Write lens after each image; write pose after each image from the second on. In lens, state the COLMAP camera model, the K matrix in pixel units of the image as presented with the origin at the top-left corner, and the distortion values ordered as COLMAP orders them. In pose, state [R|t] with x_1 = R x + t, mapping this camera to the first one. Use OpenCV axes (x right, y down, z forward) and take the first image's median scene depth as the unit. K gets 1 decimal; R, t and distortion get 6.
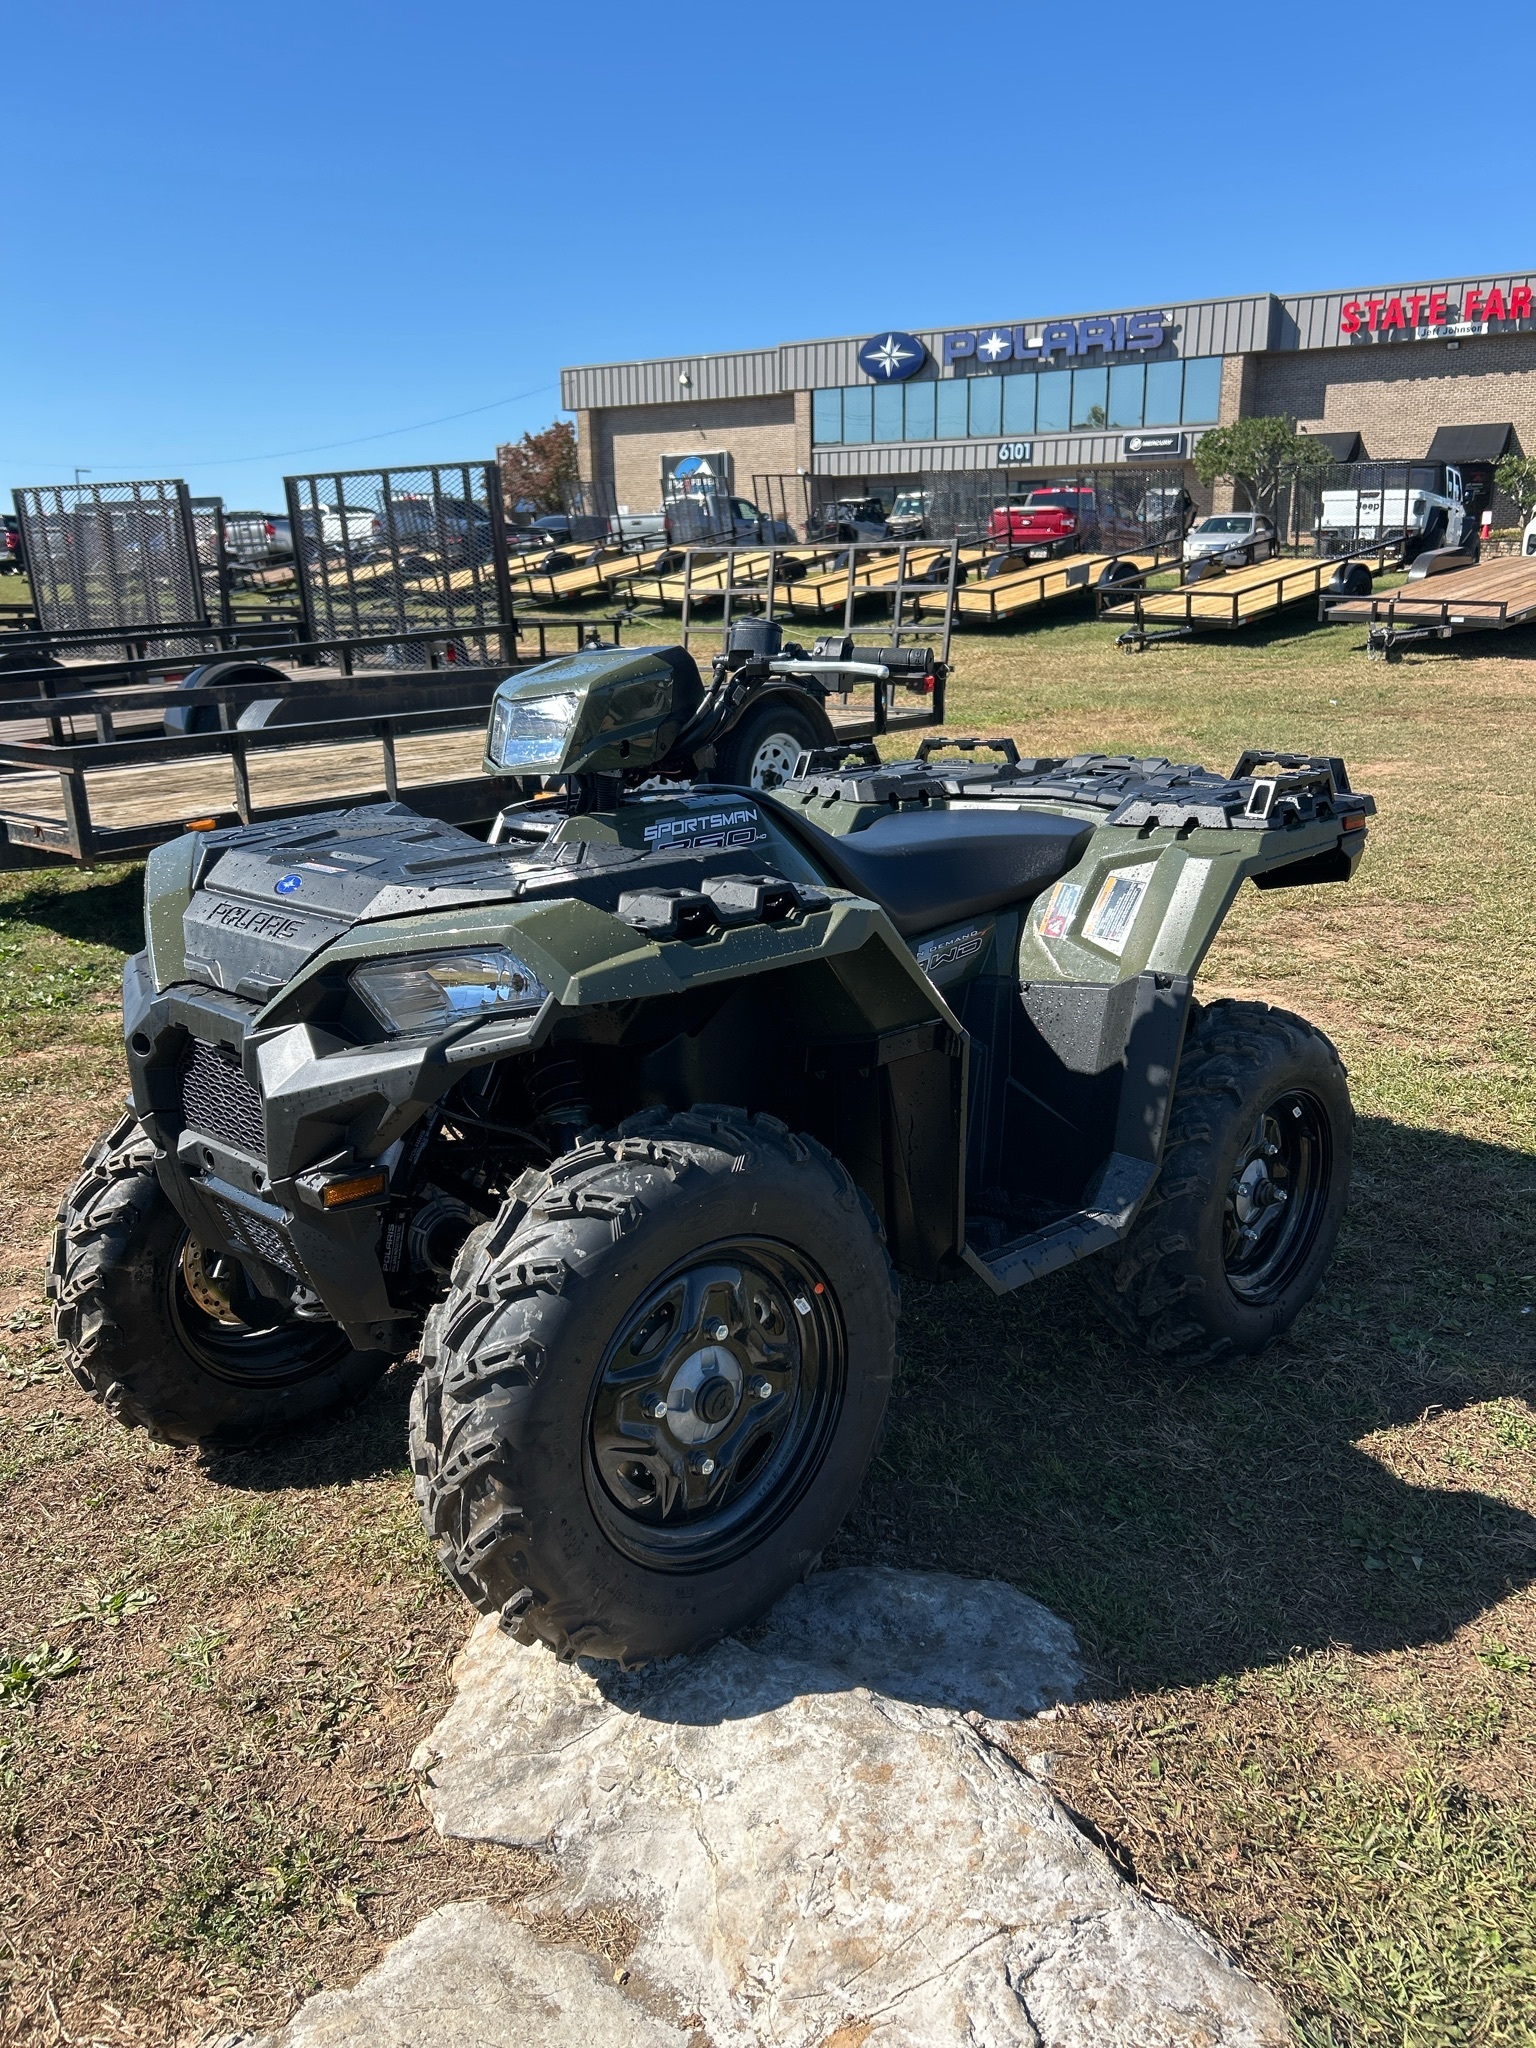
lens RADIAL K [[1525.7, 0, 762.3], [0, 1525.7, 1039.3], [0, 0, 1]] dist [0.031477, -0.027192]
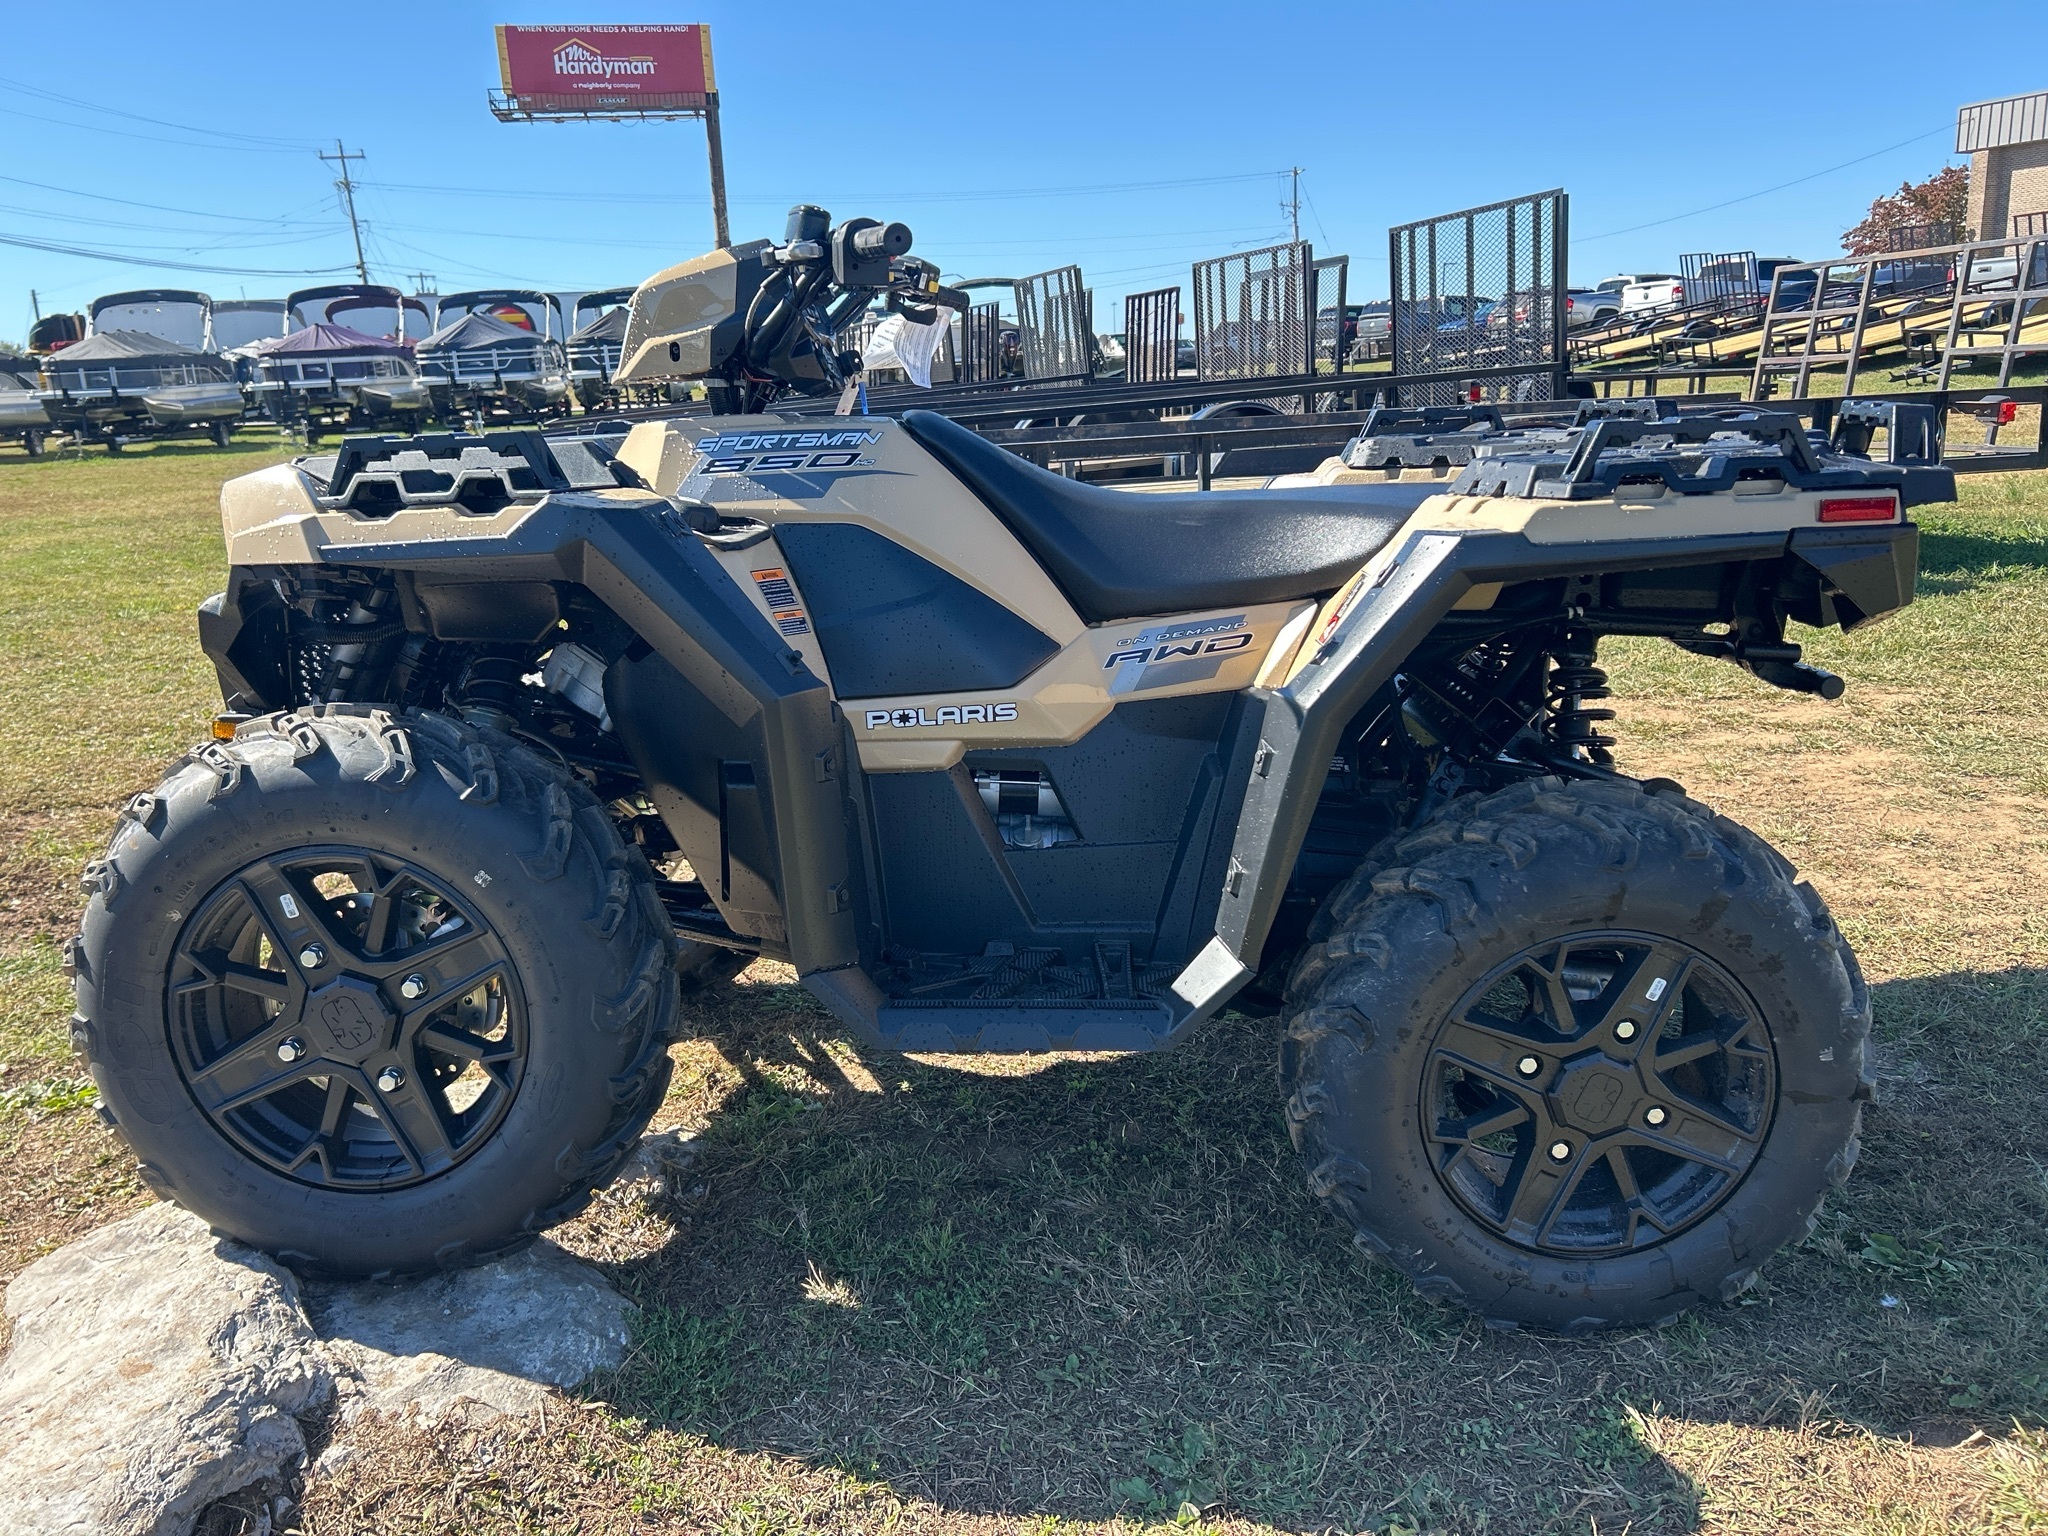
lens RADIAL K [[1525.7, 0, 1034.9], [0, 1525.7, 761.7], [0, 0, 1]] dist [0.031477, -0.027192]
pose [[0.793447, 0.129204, -0.594768, 0.140382], [-0.150673, 0.988488, 0.013730, 0.001996], [0.589695, 0.078721, 0.803780, 0.073383]]
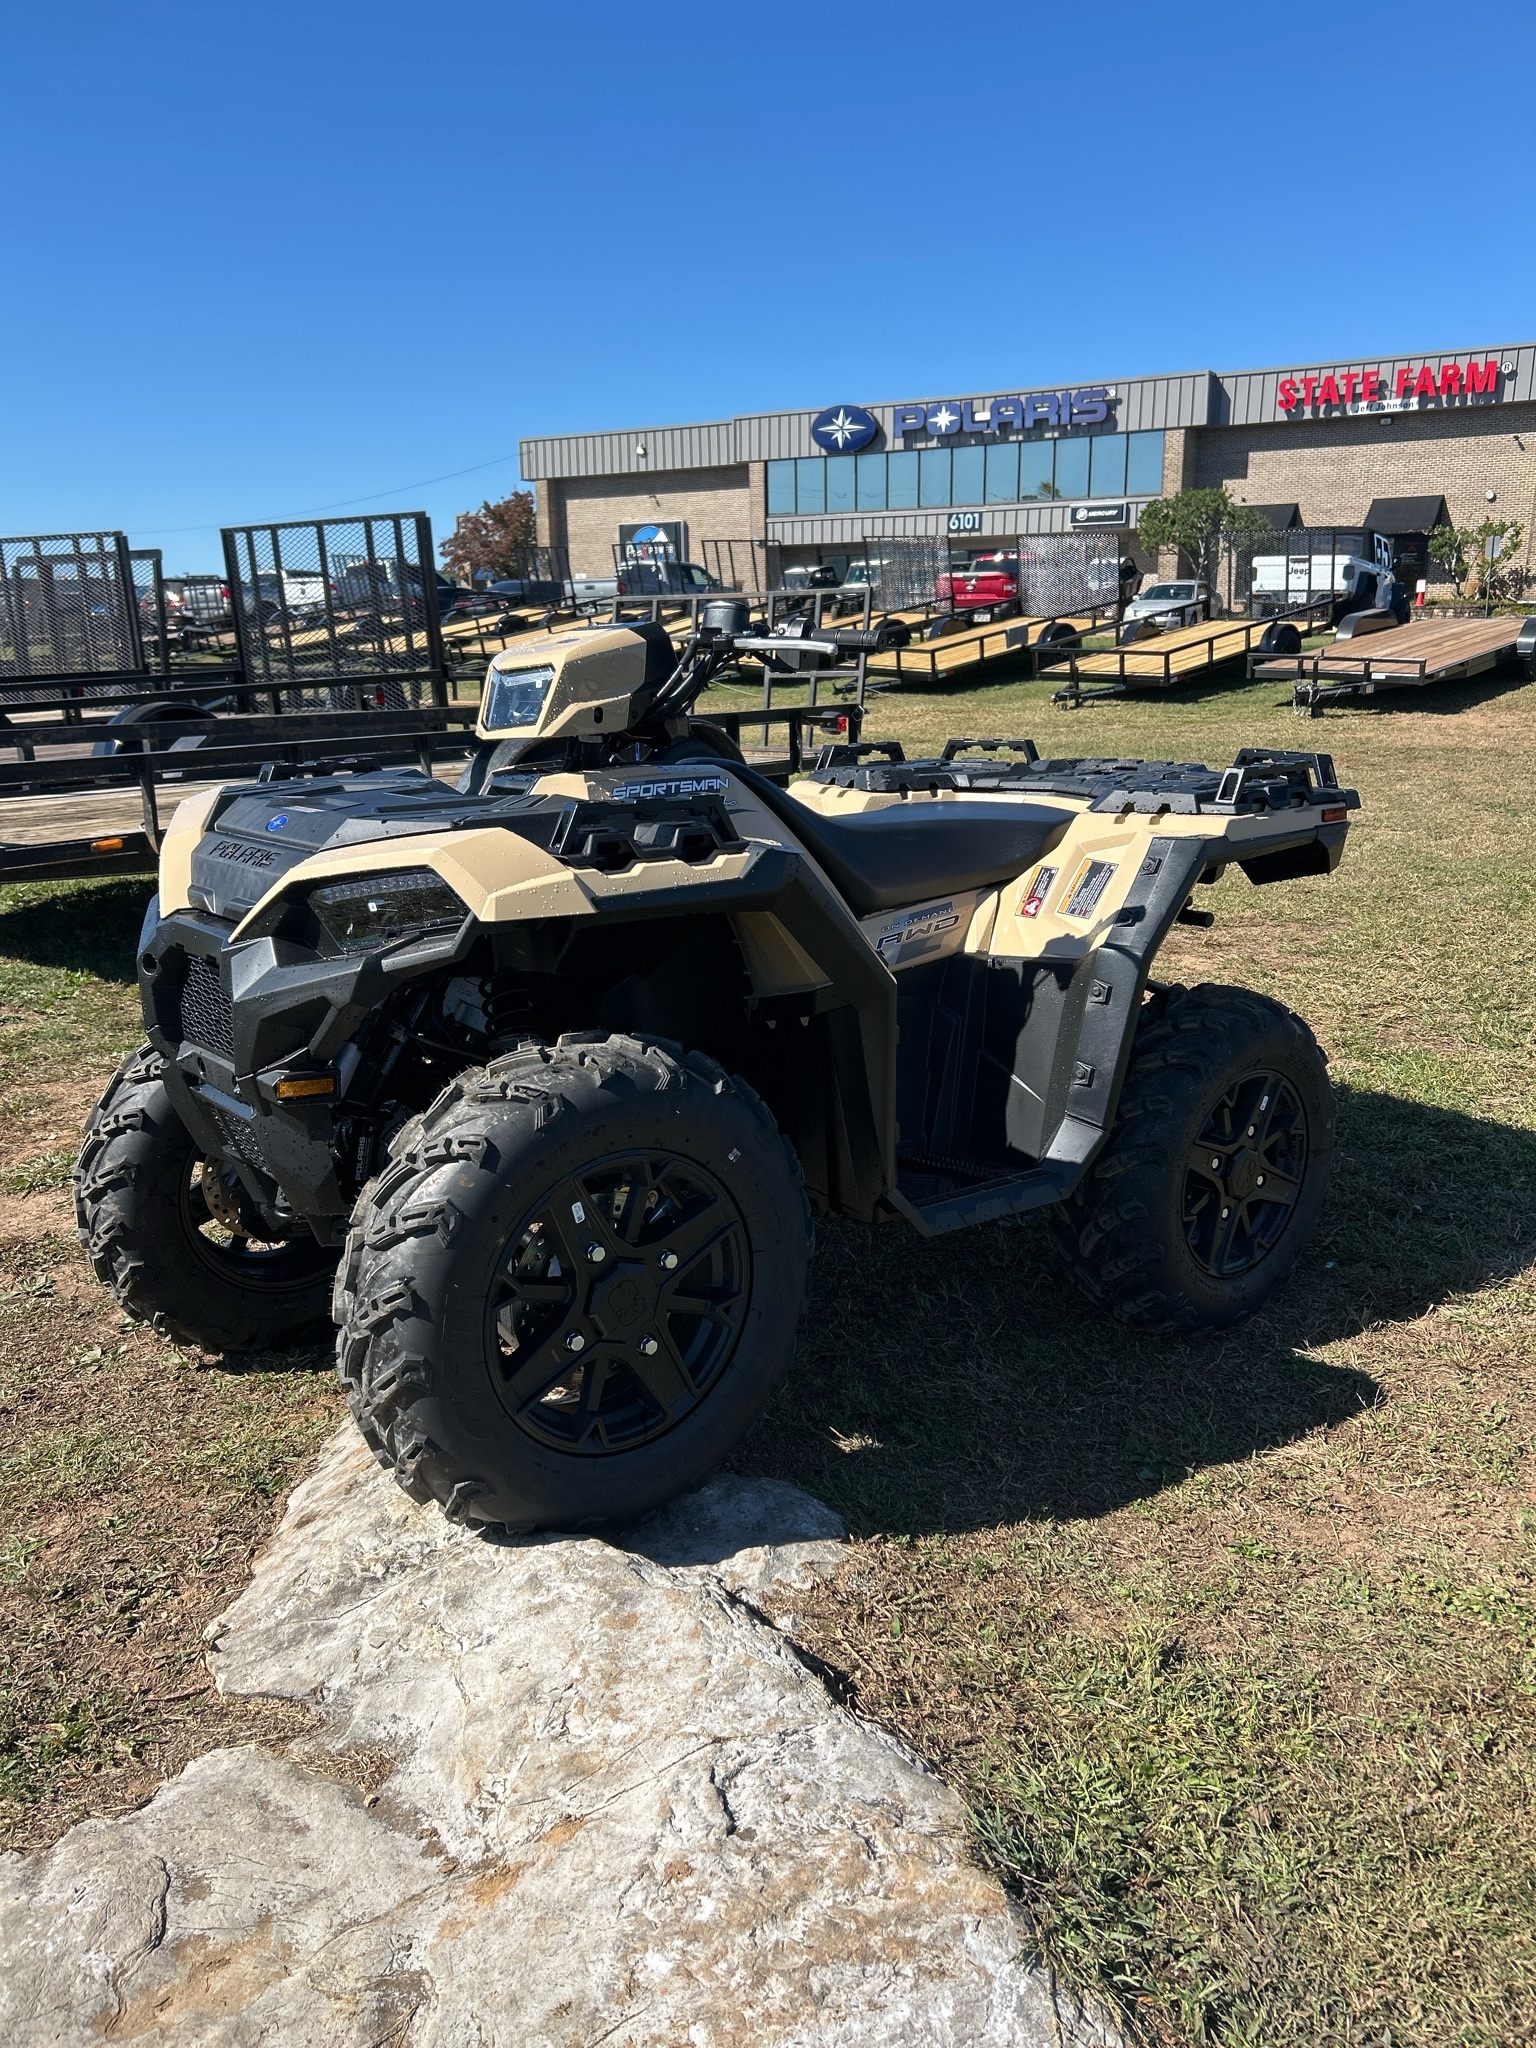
lens RADIAL K [[1525.7, 0, 760.0], [0, 1525.7, 1043.3], [0, 0, 1]] dist [0.031477, -0.027192]
pose [[0.999730, -0.004362, 0.022818, 0.020302], [0.005248, 0.999229, -0.038908, 0.015698], [-0.022631, 0.039018, 0.998982, -0.012996]]
